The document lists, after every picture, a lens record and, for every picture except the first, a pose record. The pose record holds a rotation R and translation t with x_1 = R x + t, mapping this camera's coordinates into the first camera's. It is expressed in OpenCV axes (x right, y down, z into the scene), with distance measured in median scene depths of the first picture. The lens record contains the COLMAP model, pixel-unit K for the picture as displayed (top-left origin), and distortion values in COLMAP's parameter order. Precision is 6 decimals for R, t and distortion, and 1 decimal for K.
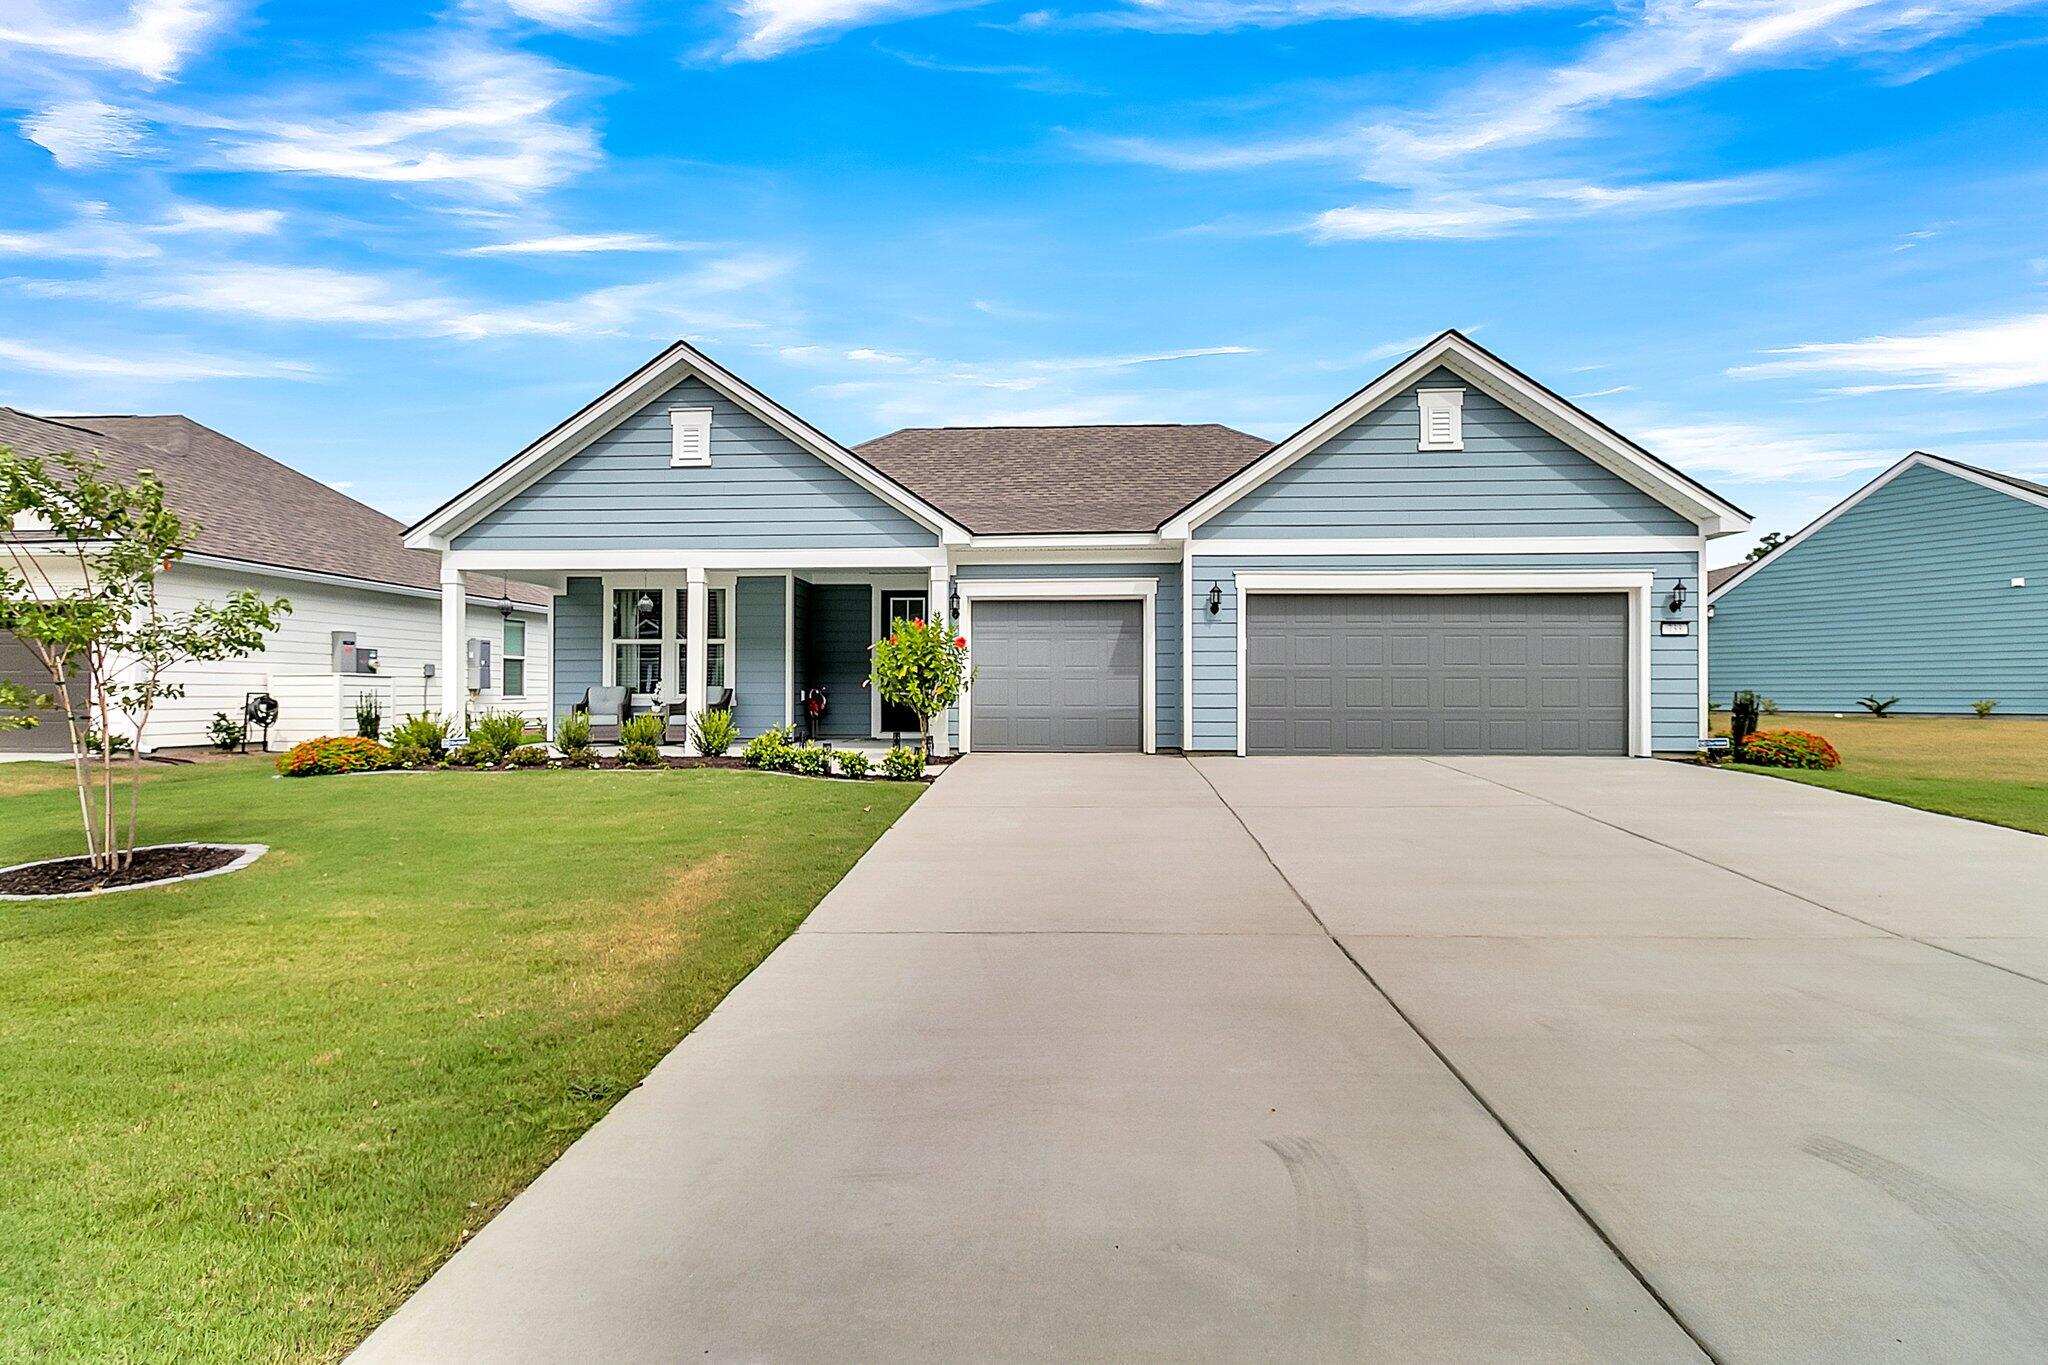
lens RADIAL K [[882.3, 0, 1010.0], [0, 882.3, 677.5], [0, 0, 1]] dist [-0.002229, -0.000123]
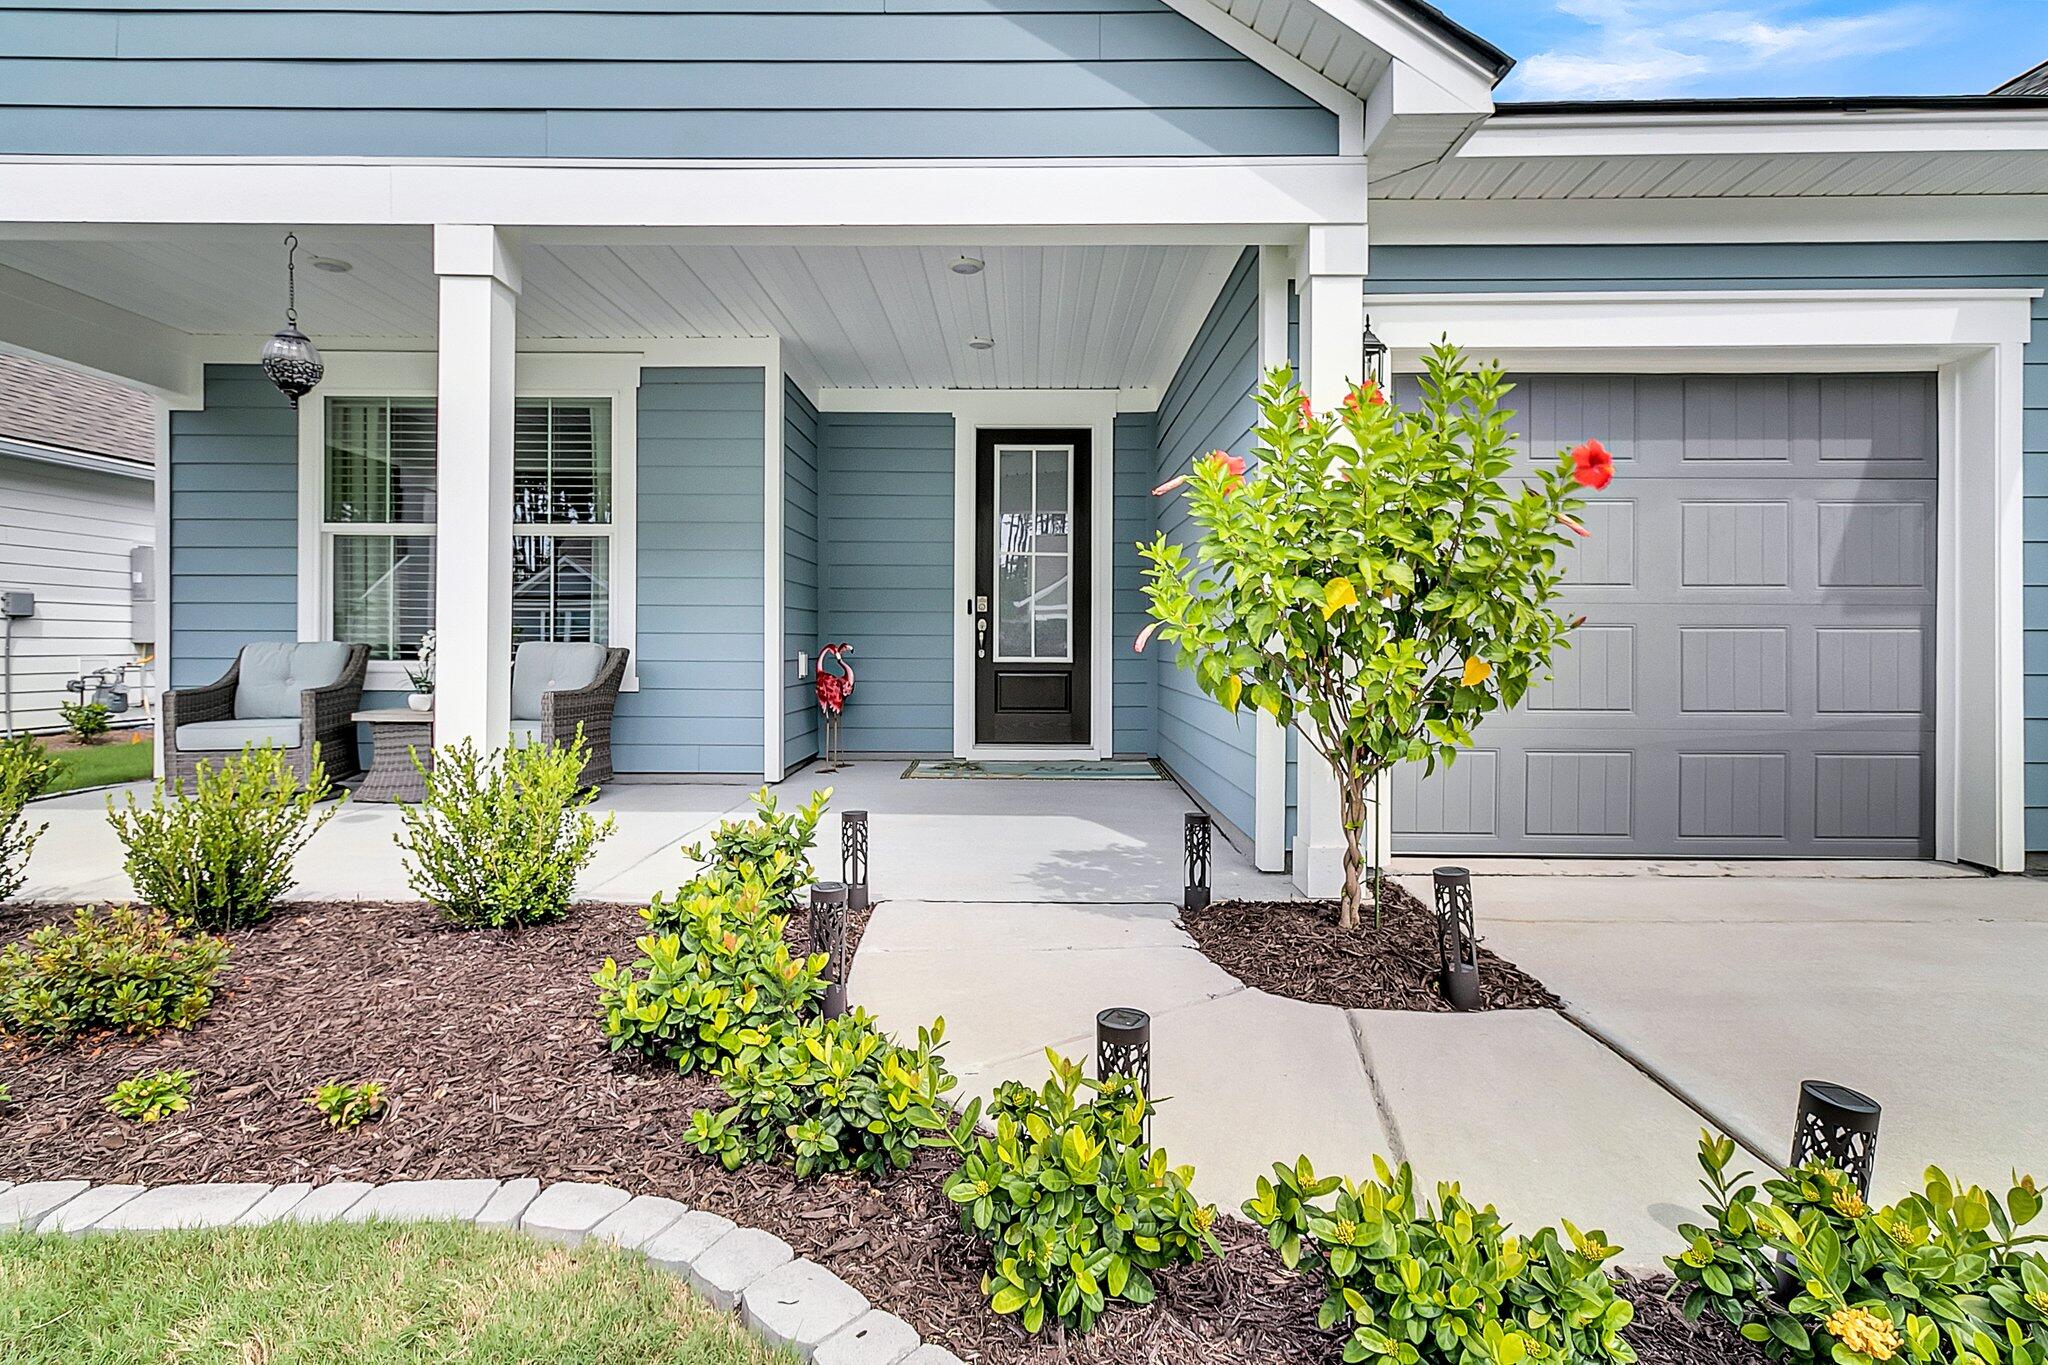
lens RADIAL K [[966.0, 0, 1027.7], [0, 966.0, 626.9], [0, 0, 1]] dist [0.002567, 0.000390]
pose [[0.998950, 0.003902, 0.045644, -0.186559], [-0.003921, 0.999992, 0.000338, 0.002803], [-0.045643, -0.000516, 0.998958, 0.670205]]
